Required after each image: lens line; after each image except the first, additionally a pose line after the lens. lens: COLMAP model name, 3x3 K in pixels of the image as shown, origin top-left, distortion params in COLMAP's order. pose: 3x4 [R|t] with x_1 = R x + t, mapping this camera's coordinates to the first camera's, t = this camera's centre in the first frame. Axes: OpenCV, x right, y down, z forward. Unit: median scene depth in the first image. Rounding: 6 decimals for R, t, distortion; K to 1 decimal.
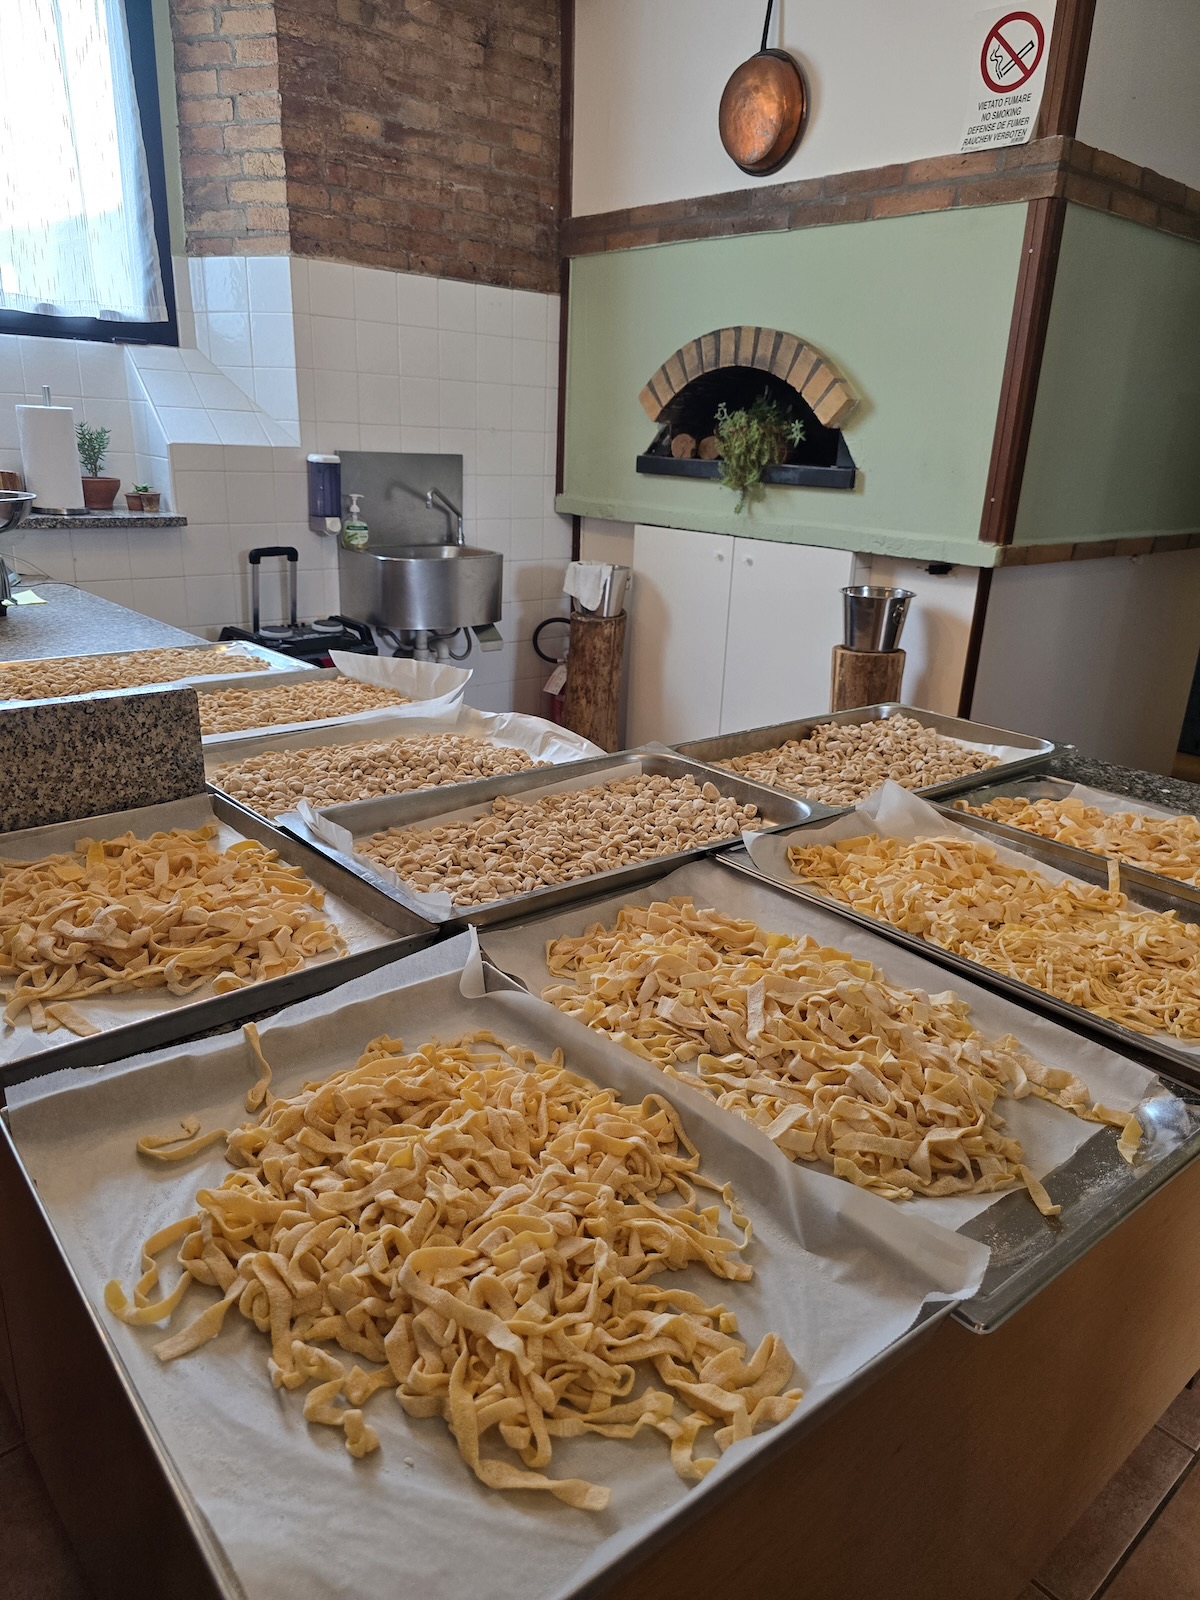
lens RADIAL K [[1081.1, 0, 613.8], [0, 1081.1, 830.9], [0, 0, 1]] dist [0.024599, -0.020664]
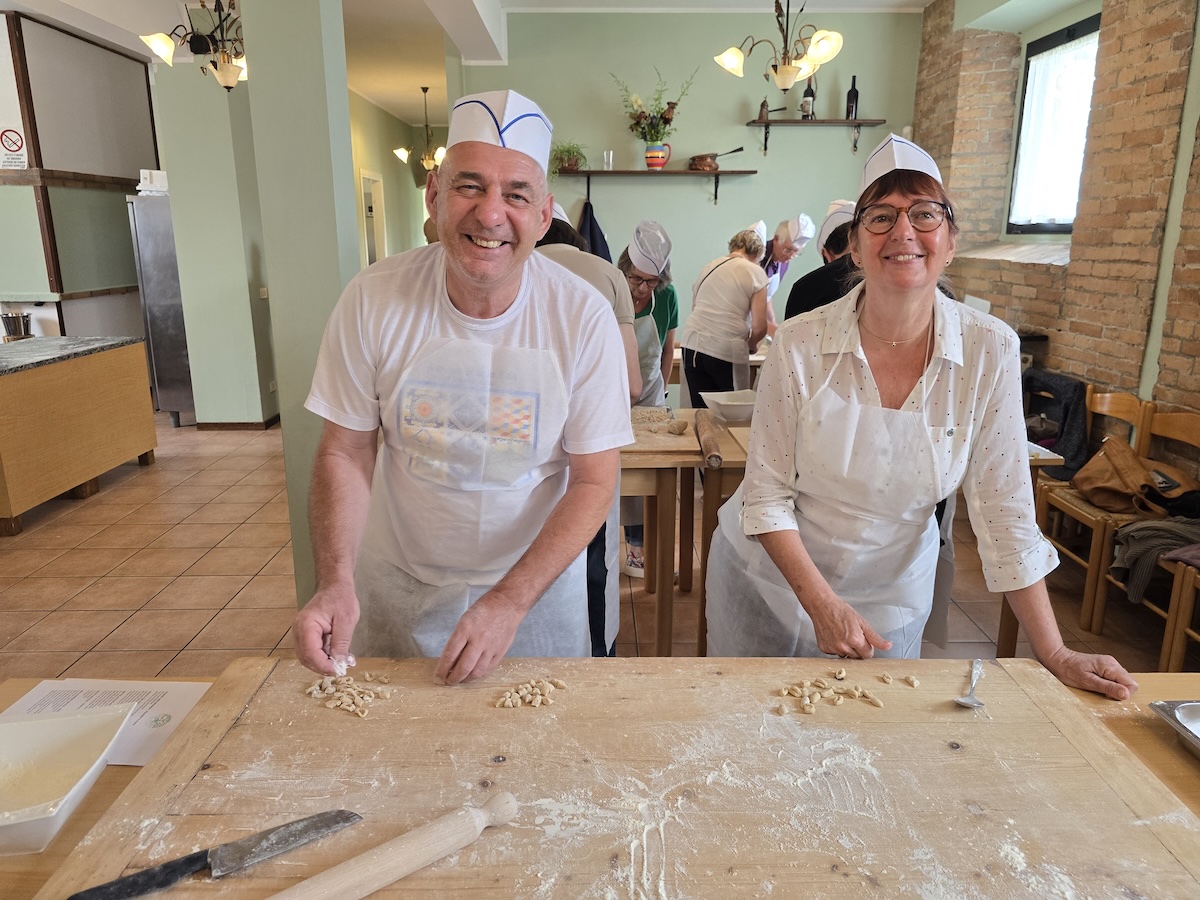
lens RADIAL K [[810.8, 0, 600.9], [0, 810.8, 432.1], [0, 0, 1]] dist [0.024599, -0.020664]
pose [[0.650484, -0.217522, 0.727705, -0.331788], [0.286833, 0.957516, 0.029821, 0.393316], [-0.703277, 0.189332, 0.685241, -1.284916]]
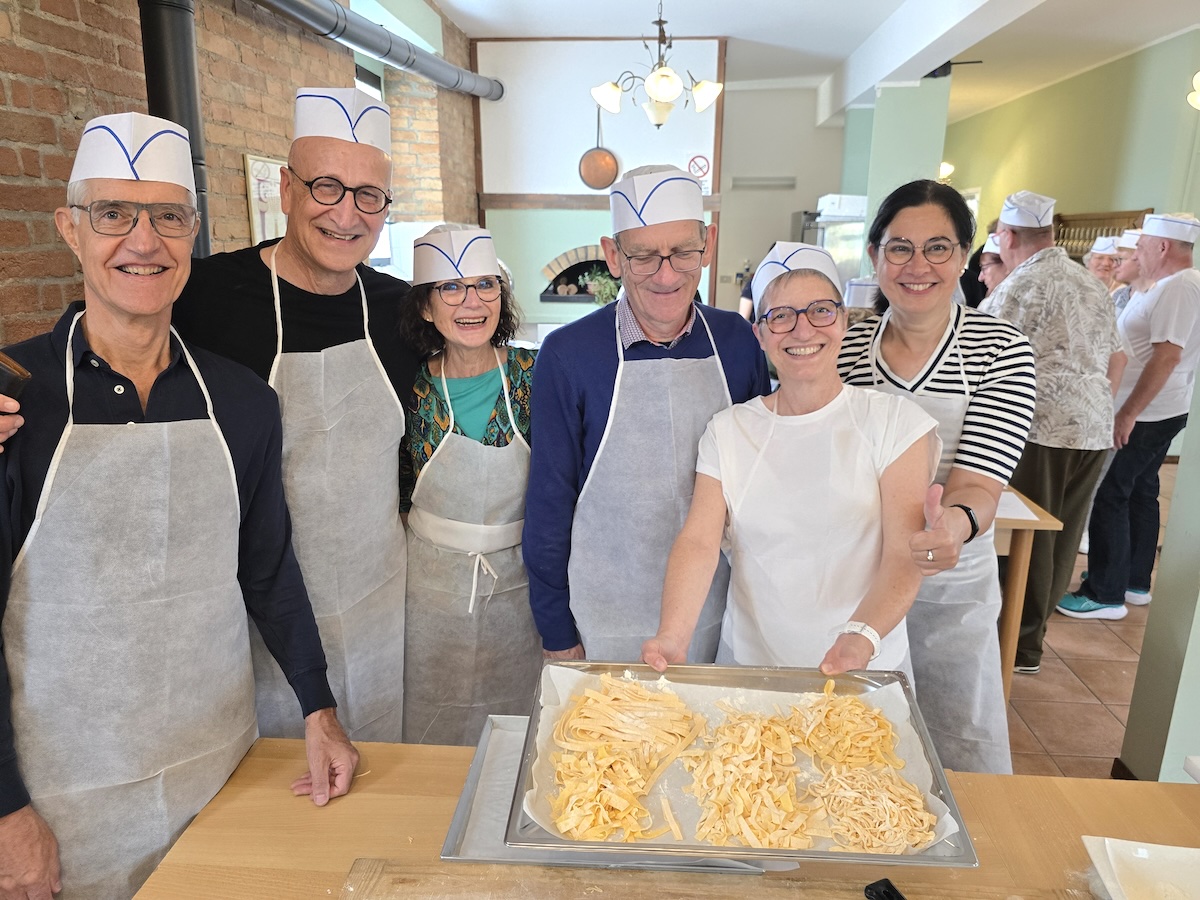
lens RADIAL K [[810.8, 0, 597.2], [0, 810.8, 446.9], [0, 0, 1]] dist [0.024599, -0.020664]
pose [[0.716984, -0.208946, 0.665038, -1.236103], [0.262155, 0.964808, 0.020498, -0.045936], [-0.645917, 0.159646, 0.746528, -0.341029]]
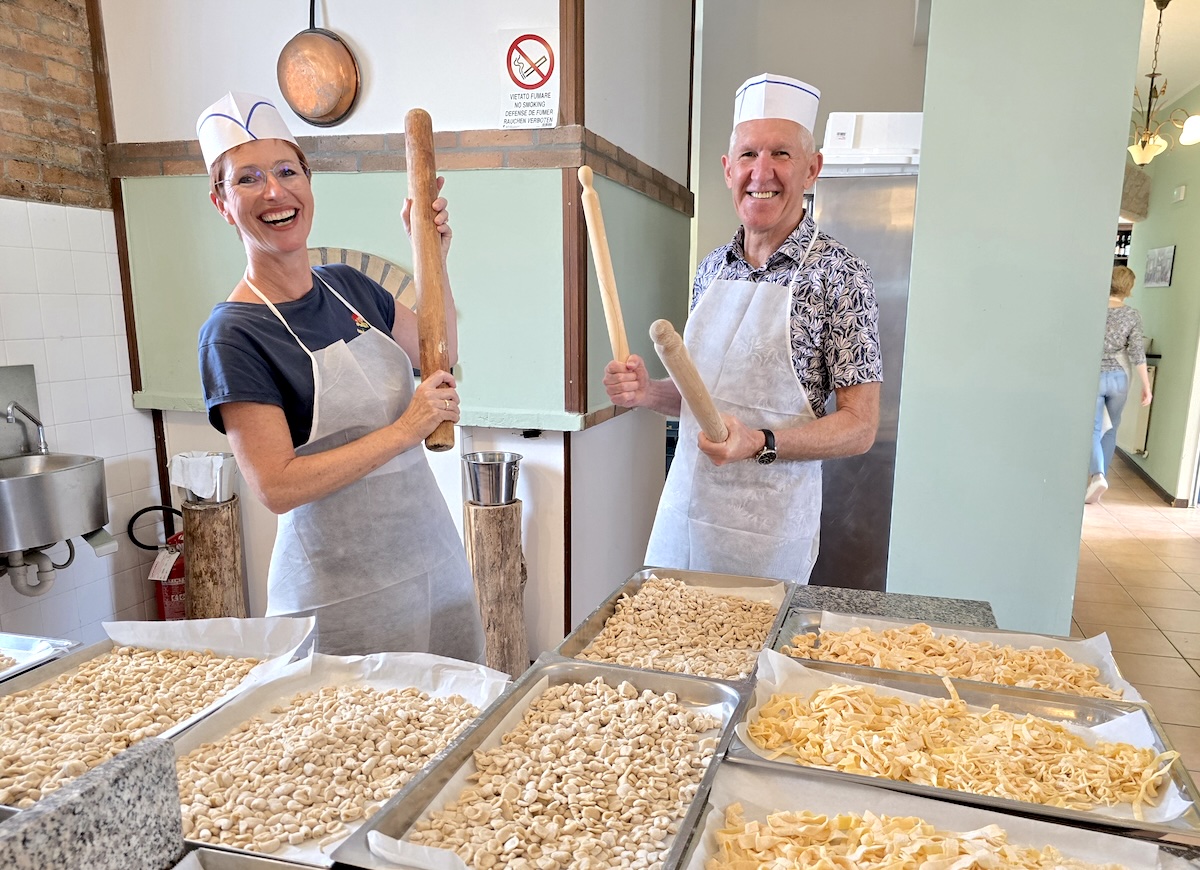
lens RADIAL K [[890.4, 0, 626.8], [0, 890.4, 514.9], [0, 0, 1]] dist [0.036018, -0.028936]
pose [[0.837618, -0.158630, 0.522717, -0.159273], [0.212072, 0.976283, -0.043557, -0.074080], [-0.503410, 0.147338, 0.851393, 0.061227]]
